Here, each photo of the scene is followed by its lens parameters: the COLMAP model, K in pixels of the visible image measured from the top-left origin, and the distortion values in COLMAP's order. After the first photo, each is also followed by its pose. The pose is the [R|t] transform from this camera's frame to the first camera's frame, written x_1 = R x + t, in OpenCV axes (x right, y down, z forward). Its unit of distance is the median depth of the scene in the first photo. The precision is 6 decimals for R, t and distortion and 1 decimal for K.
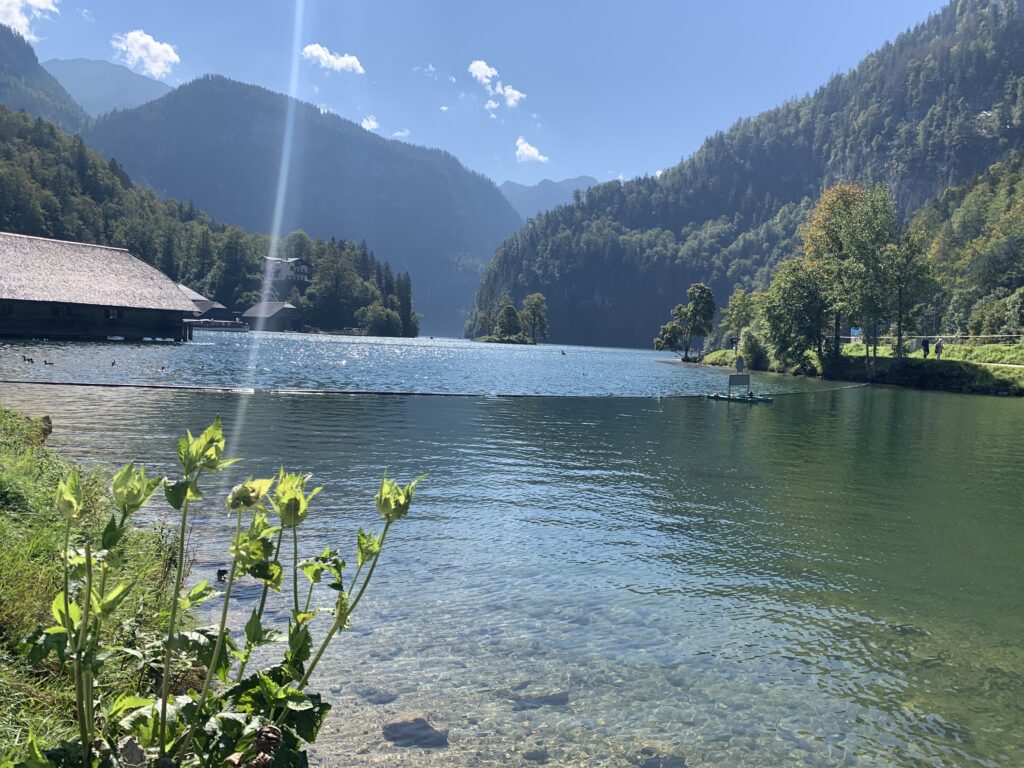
lens RADIAL K [[796.5, 0, 512.0], [0, 796.5, 384.0], [0, 0, 1]] dist [0.069451, -0.095031]
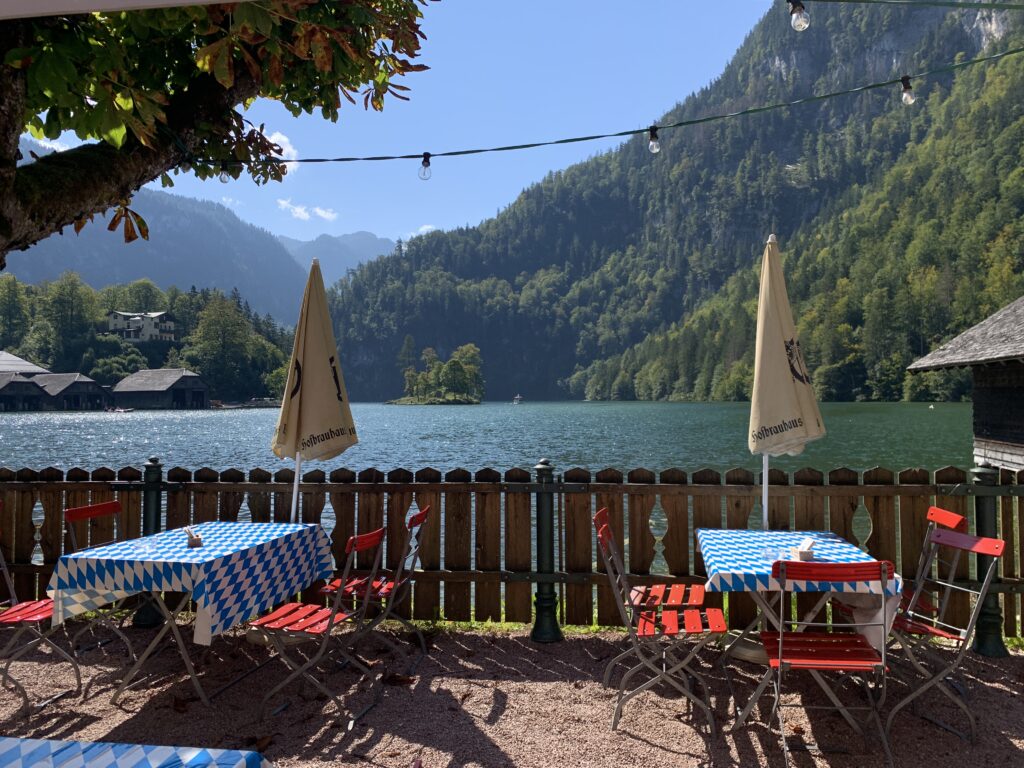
lens RADIAL K [[796.5, 0, 512.0], [0, 796.5, 384.0], [0, 0, 1]] dist [0.069451, -0.095031]
pose [[0.958243, -0.054425, 0.280727, -0.077548], [0.073629, 0.995579, -0.058313, -0.008900], [-0.276312, 0.076548, 0.958015, 0.081667]]
